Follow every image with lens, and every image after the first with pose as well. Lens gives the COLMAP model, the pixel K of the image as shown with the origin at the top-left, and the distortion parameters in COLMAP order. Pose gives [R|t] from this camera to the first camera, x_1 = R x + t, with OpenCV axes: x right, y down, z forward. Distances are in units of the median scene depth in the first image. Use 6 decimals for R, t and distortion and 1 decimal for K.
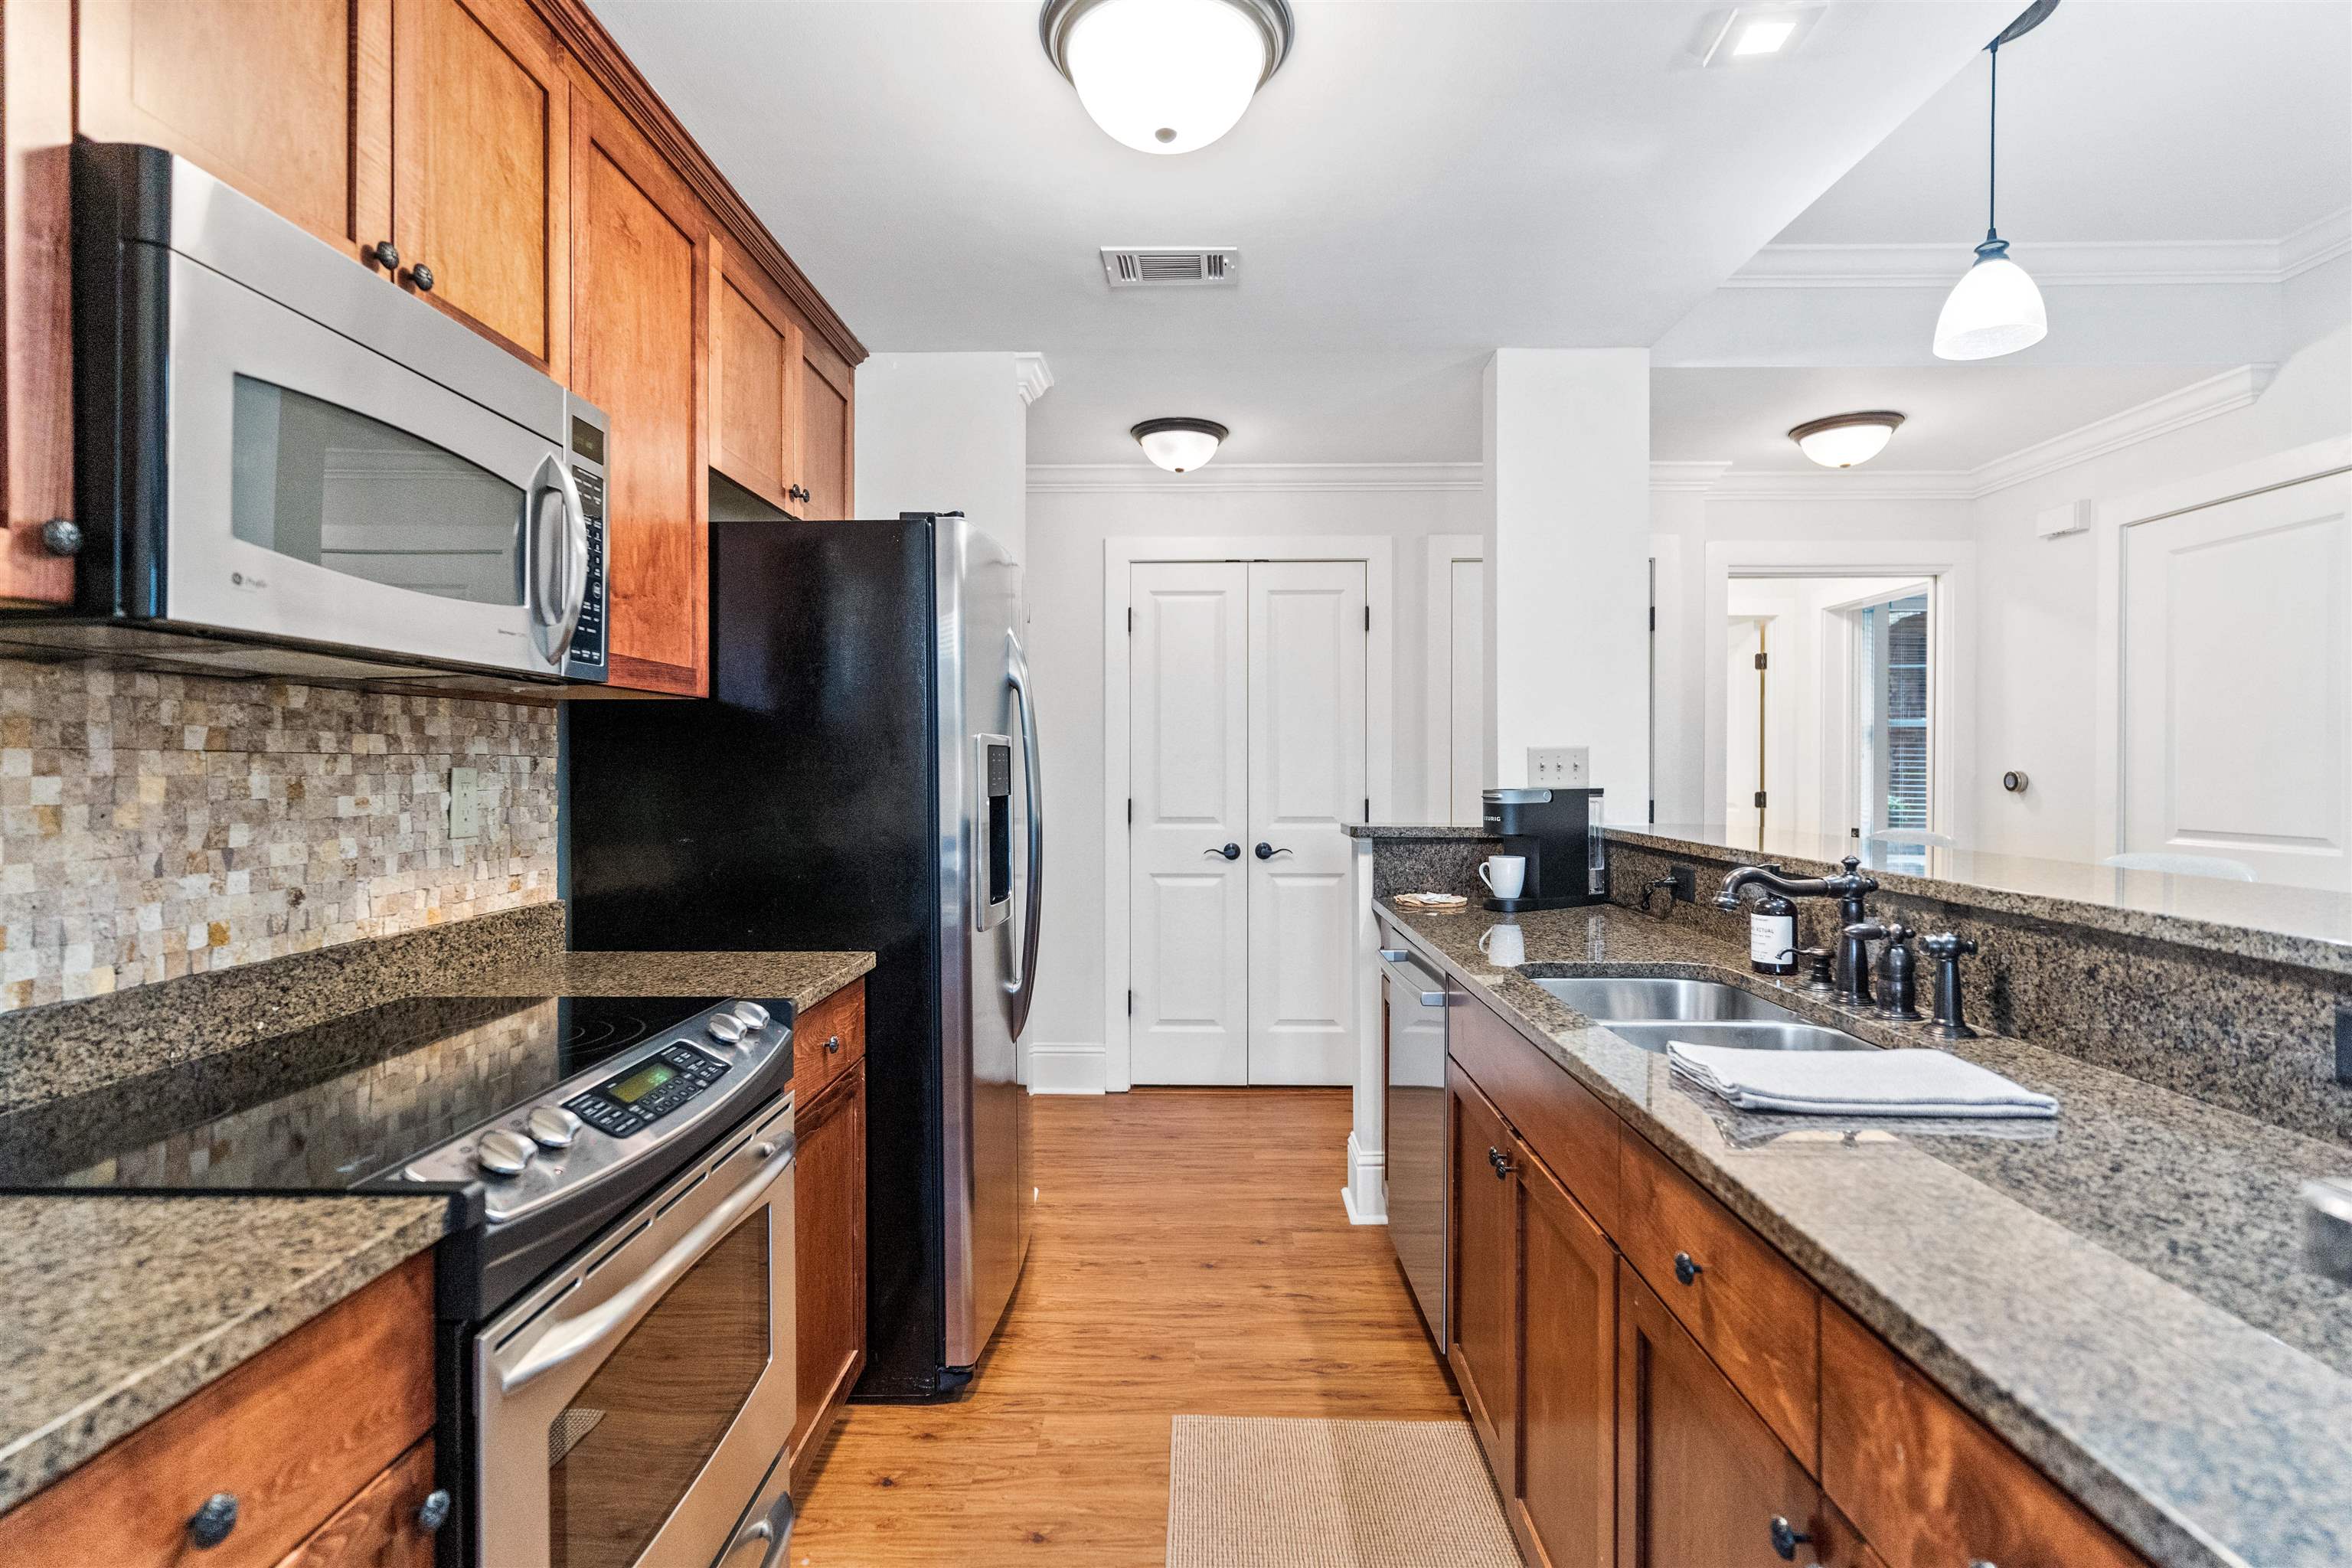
lens RADIAL K [[1124.1, 0, 1181.6], [0, 1124.1, 772.7], [0, 0, 1]] dist [0.000603, -0.000628]
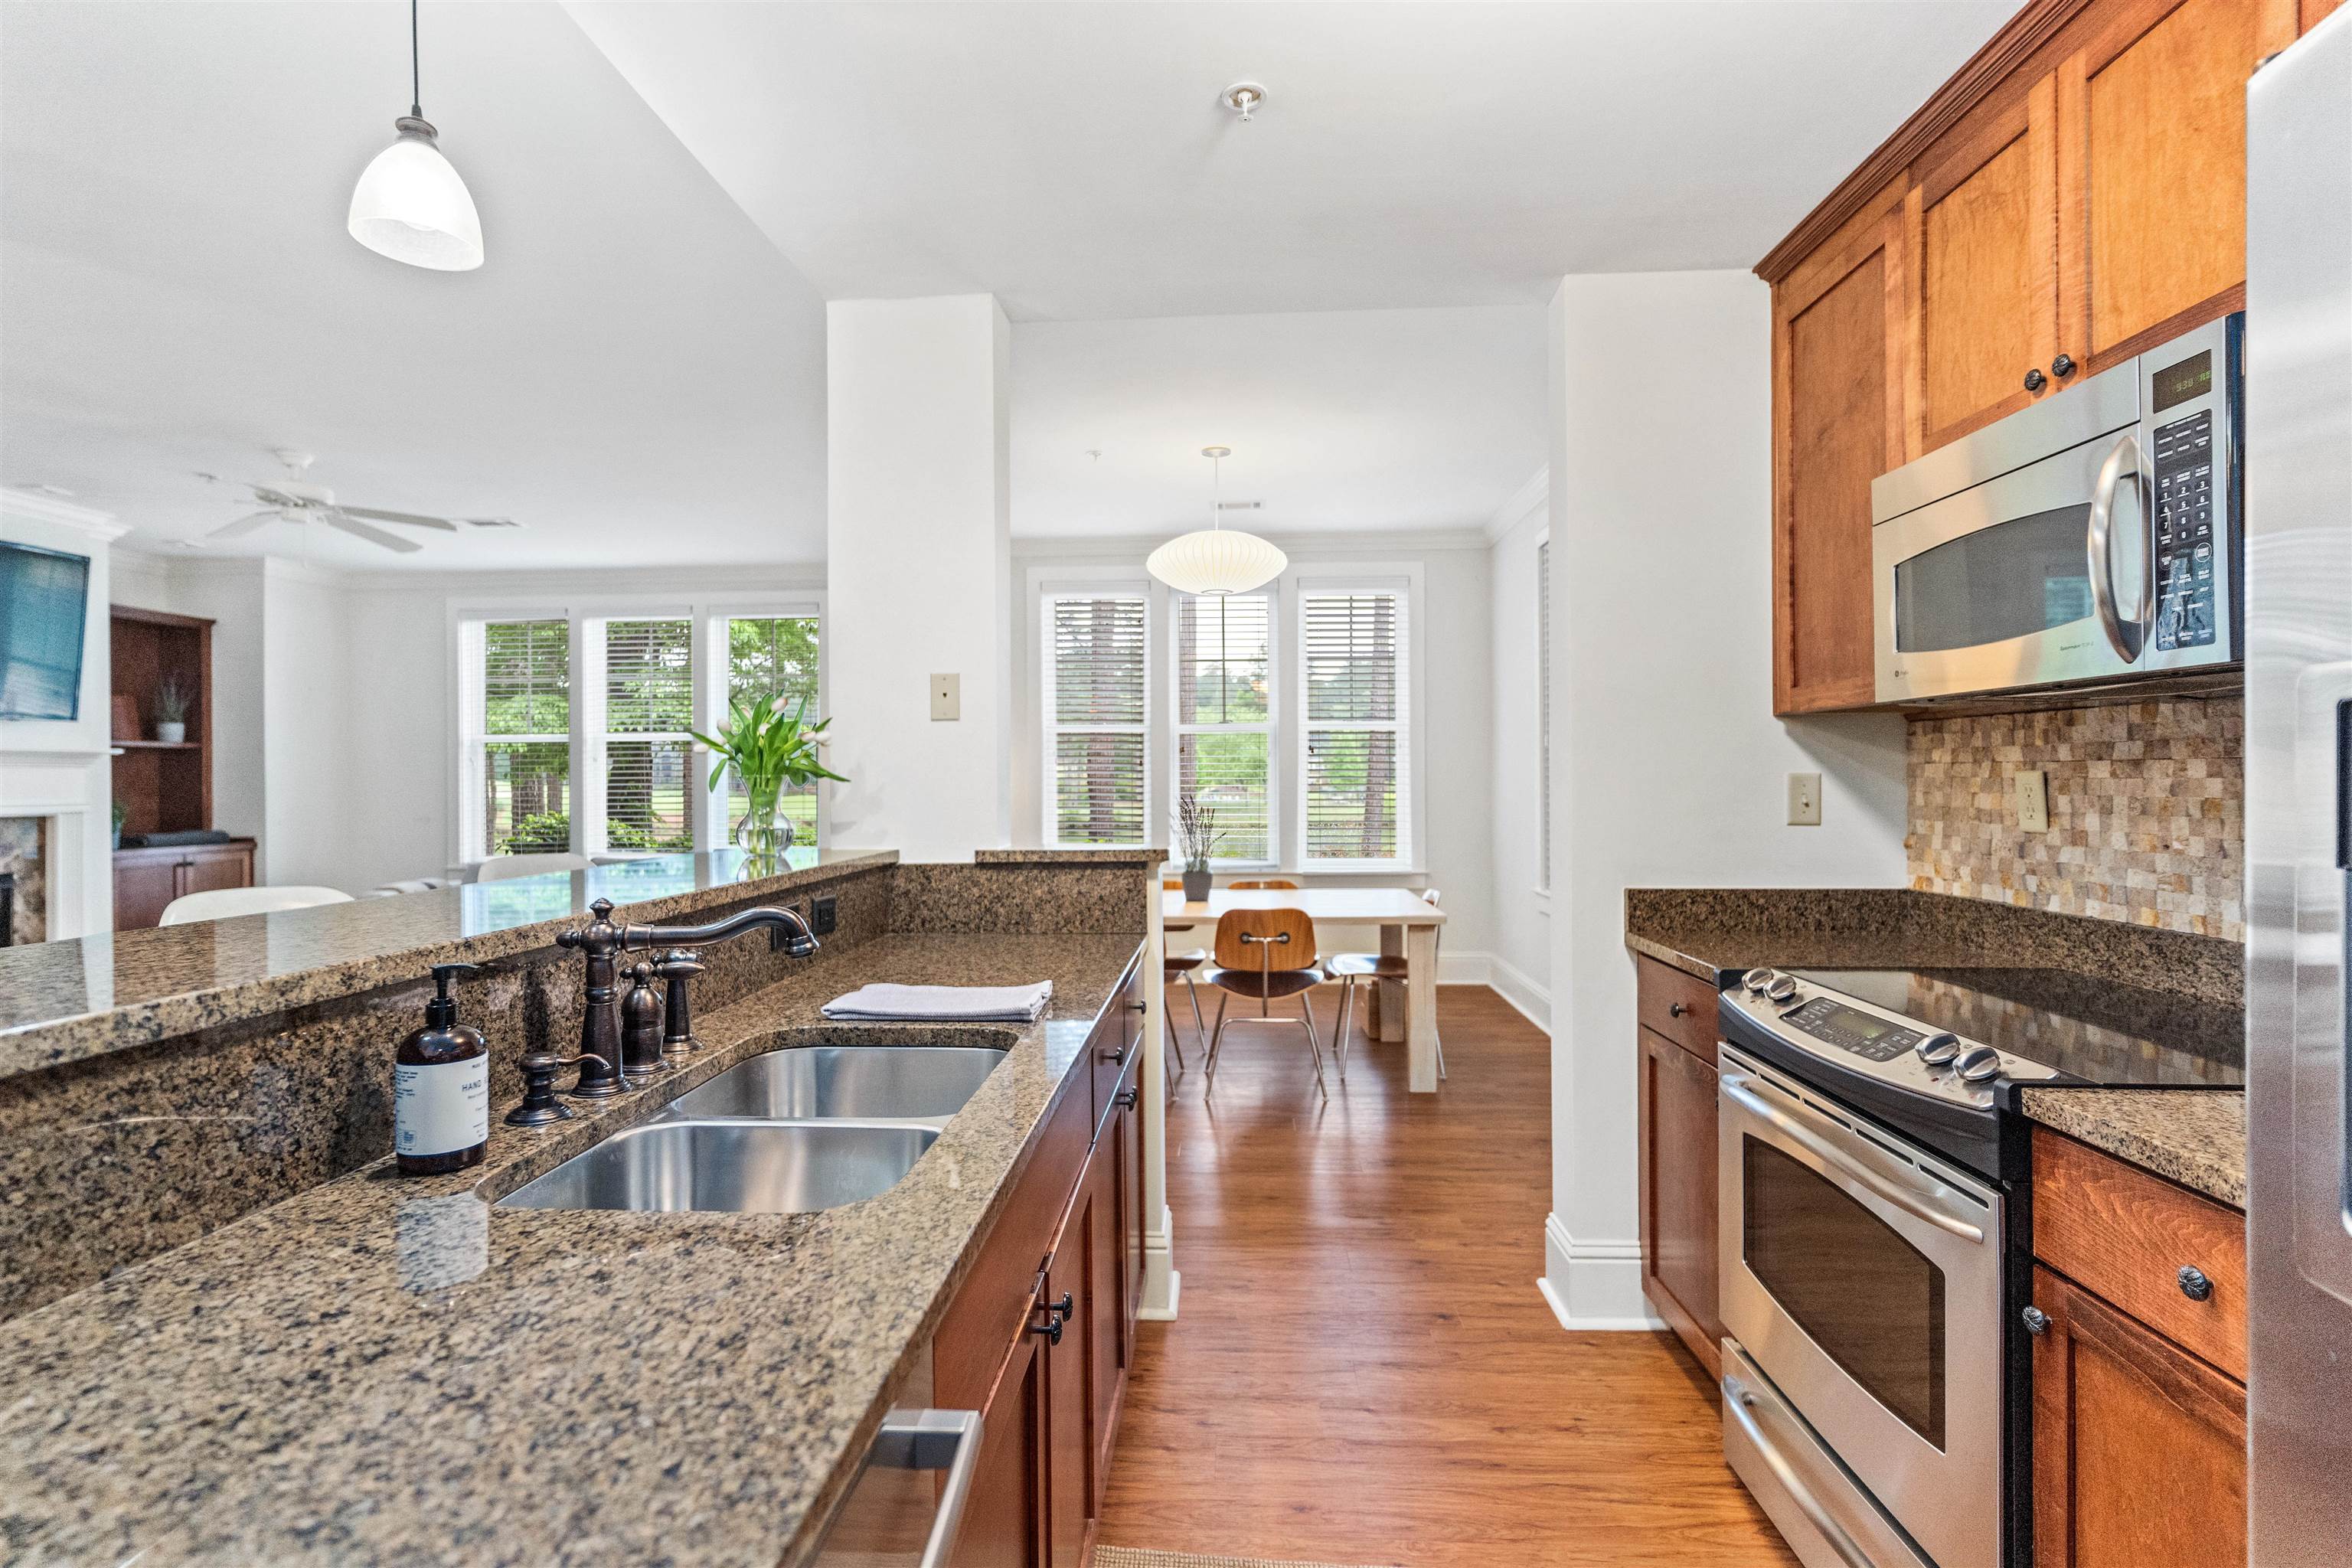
lens RADIAL K [[1134.8, 0, 1156.6], [0, 1134.8, 785.9], [0, 0, 1]] dist [0.008403, 0.000362]
pose [[-0.998498, 0.004828, 0.054572, 0.184392], [0.005435, 0.999925, 0.010975, -0.007053], [-0.054515, 0.011255, -0.998450, 1.826755]]
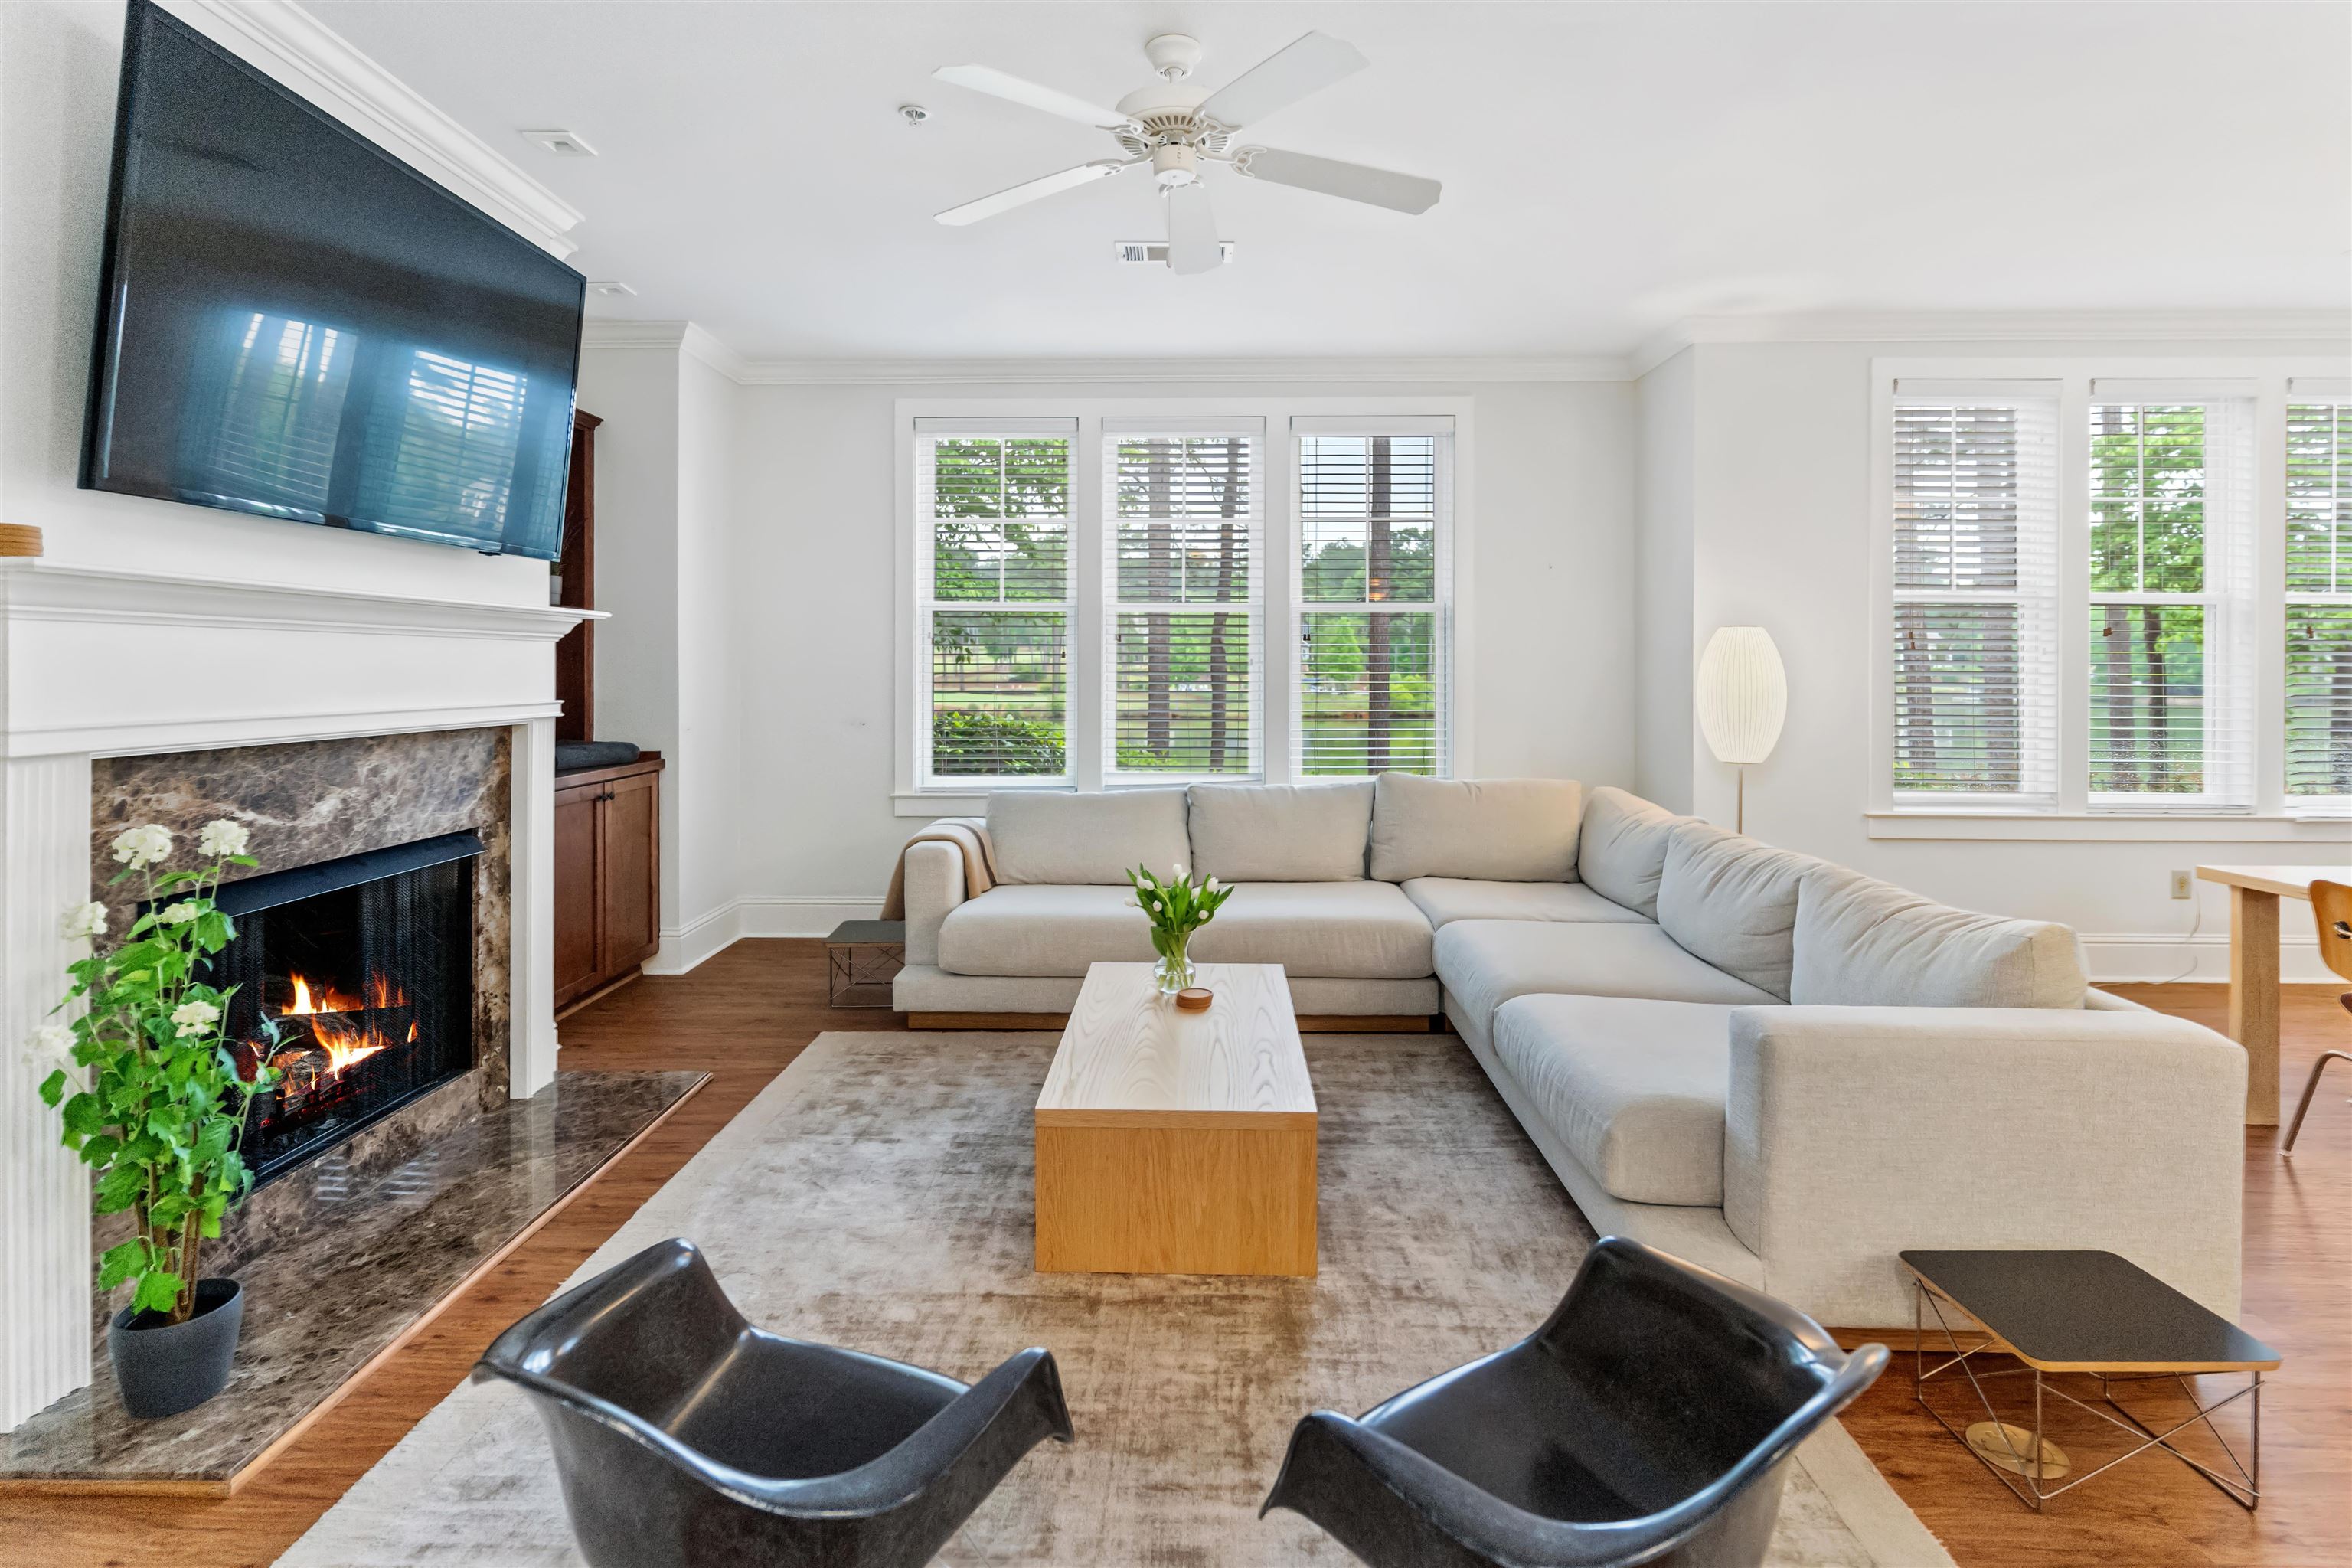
lens RADIAL K [[1157.2, 0, 1169.4], [0, 1157.2, 670.0], [0, 0, 1]] dist [0.000730, 0.000181]
pose [[-0.999986, -0.003303, 0.004220, 2.586144], [-0.003276, 0.999975, 0.006254, -0.009932], [-0.004241, 0.006240, -0.999972, 0.560433]]
